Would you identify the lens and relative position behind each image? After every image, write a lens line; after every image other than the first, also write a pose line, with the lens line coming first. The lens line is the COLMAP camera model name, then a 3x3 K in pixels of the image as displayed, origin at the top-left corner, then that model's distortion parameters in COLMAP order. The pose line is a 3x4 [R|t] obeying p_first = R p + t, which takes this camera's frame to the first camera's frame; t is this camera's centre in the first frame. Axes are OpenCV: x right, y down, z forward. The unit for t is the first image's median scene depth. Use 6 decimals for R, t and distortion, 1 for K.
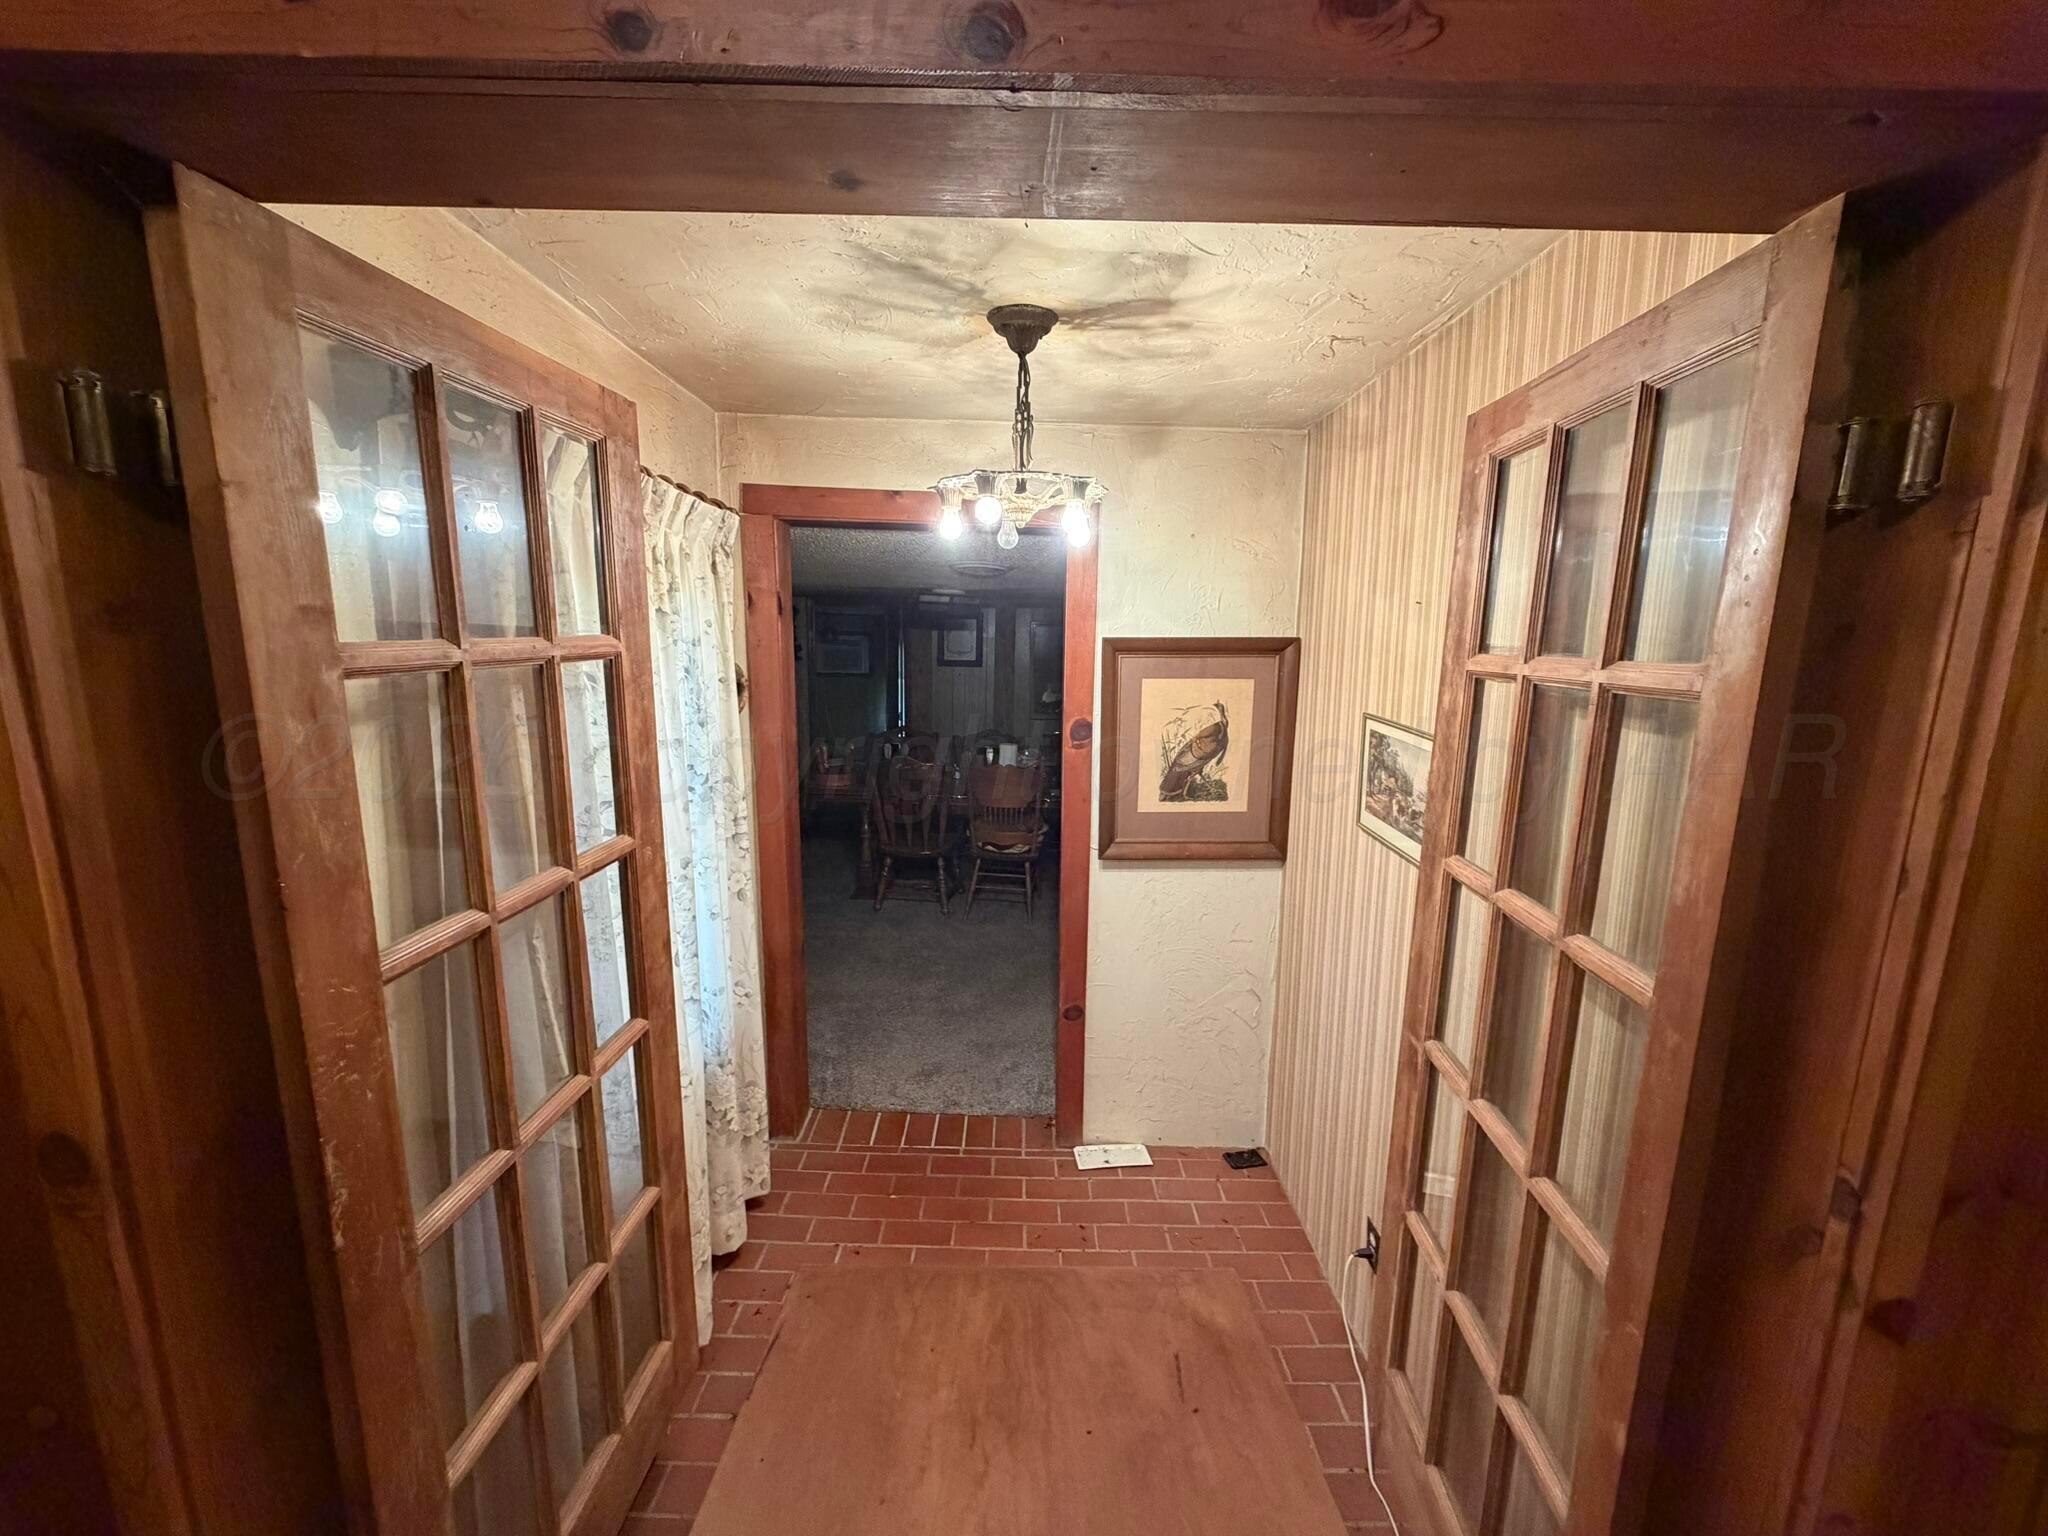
lens RADIAL K [[808.1, 0, 1032.7], [0, 808.1, 770.0], [0, 0, 1]] dist [0.001666, -0.000140]
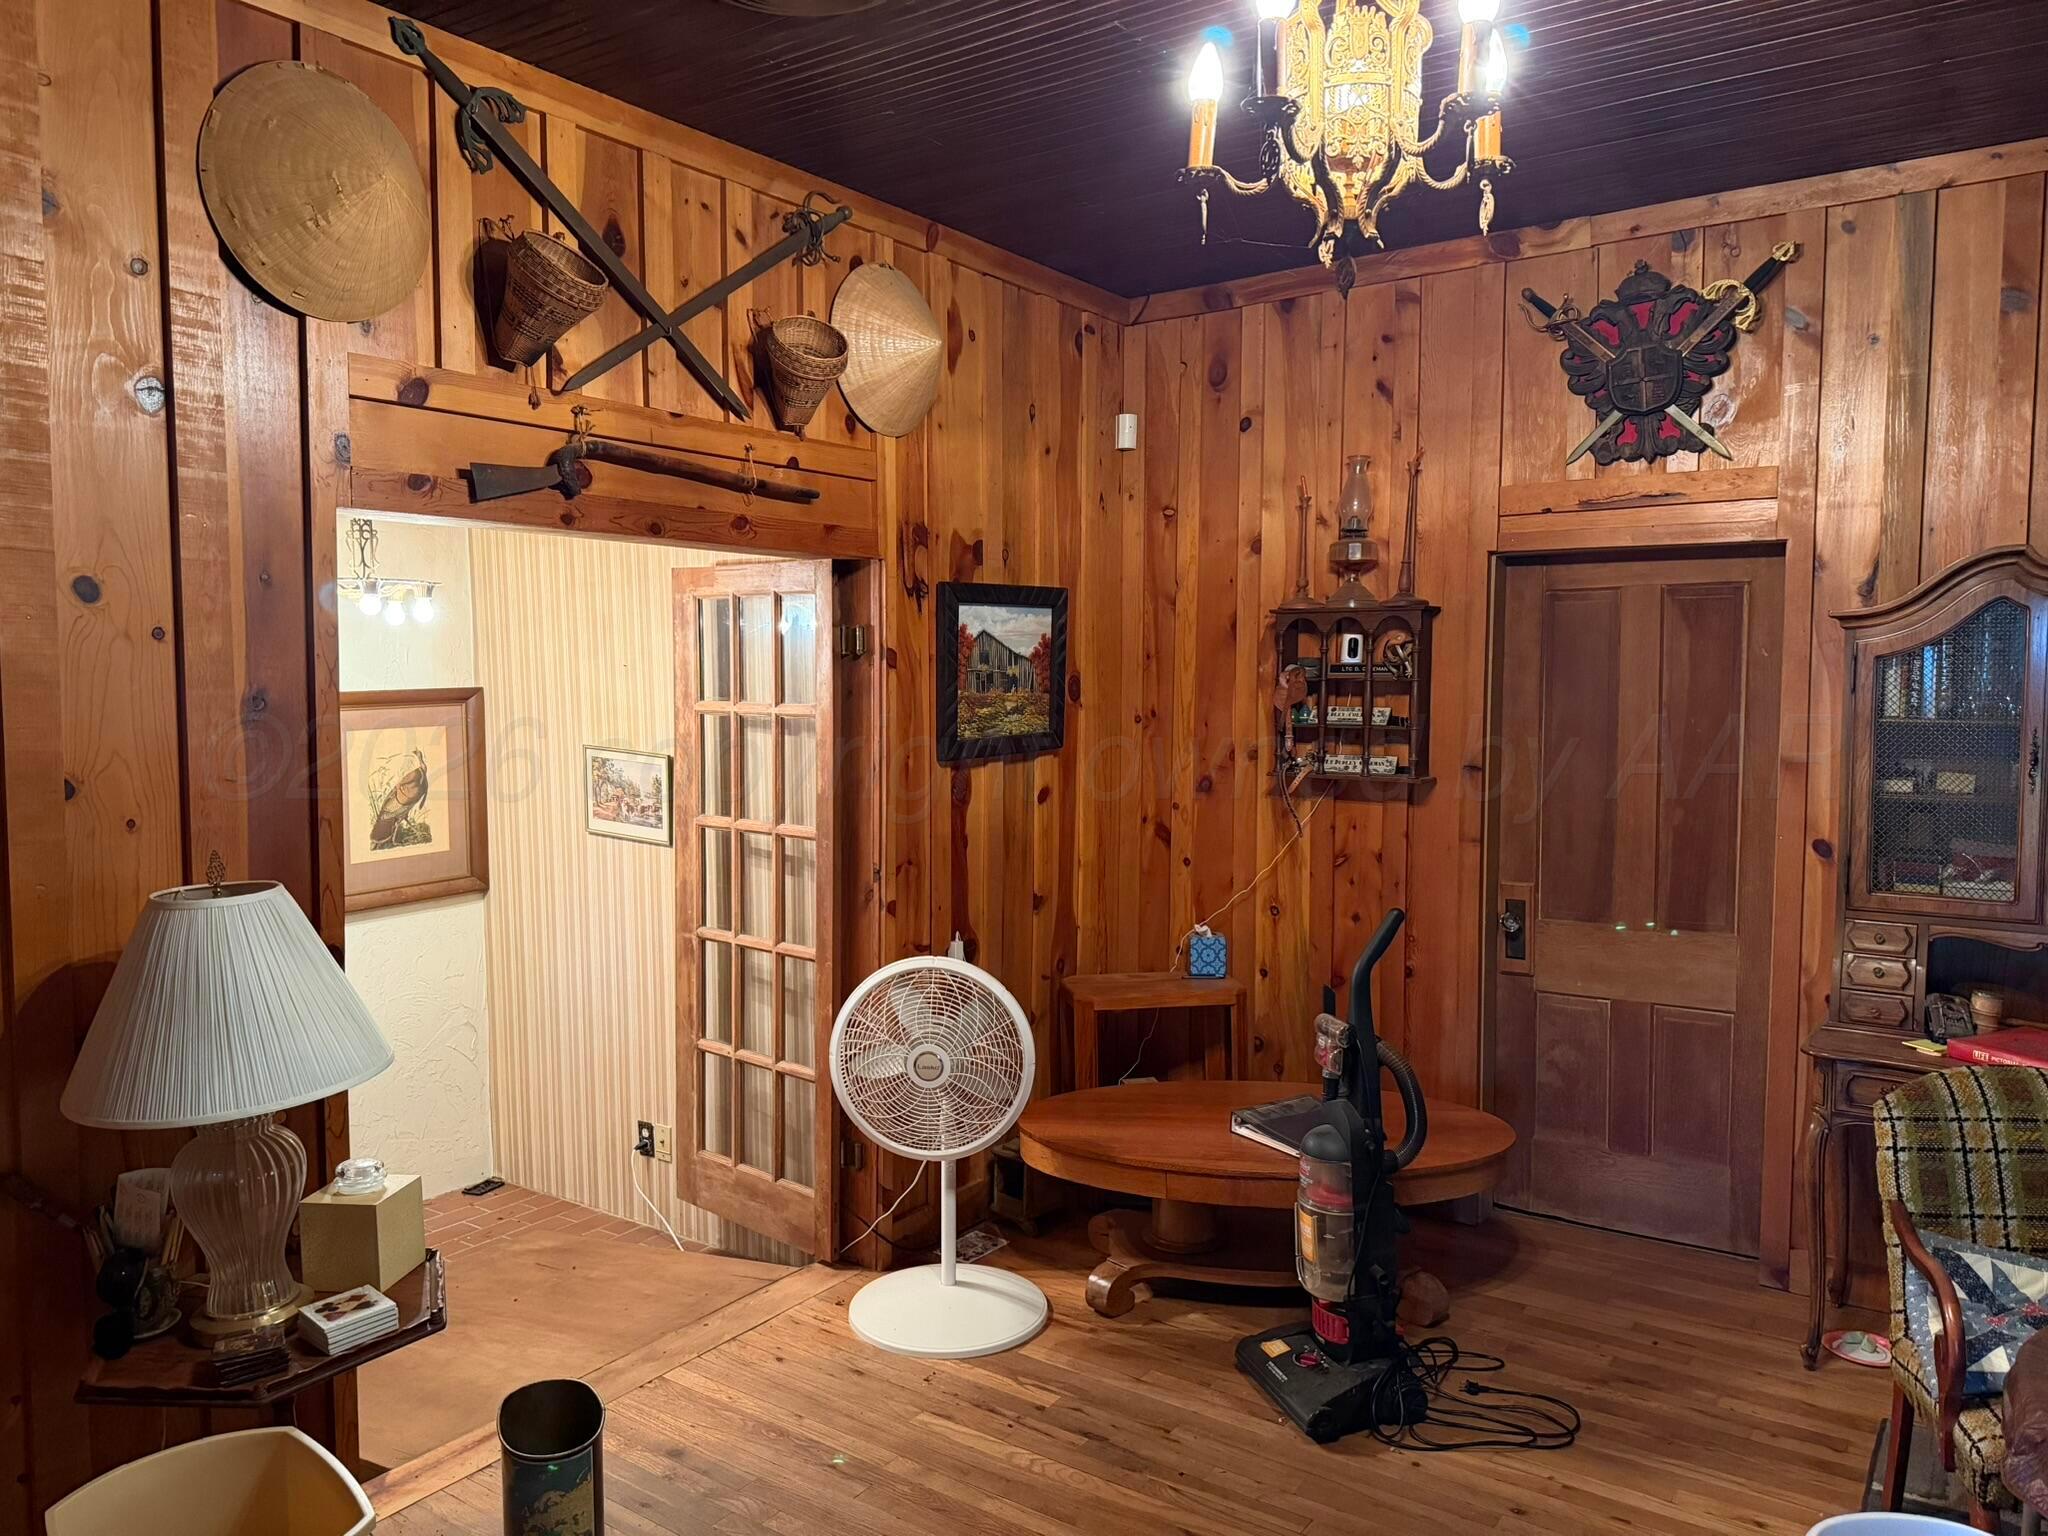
lens RADIAL K [[1450.3, 0, 1034.1], [0, 1450.3, 770.5], [0, 0, 1]] dist [0.031105, -0.026143]
pose [[0.573984, -0.078057, 0.815138, -0.881962], [0.143360, 0.989651, -0.006180, 0.072672], [-0.806220, 0.120406, 0.579234, -0.771417]]
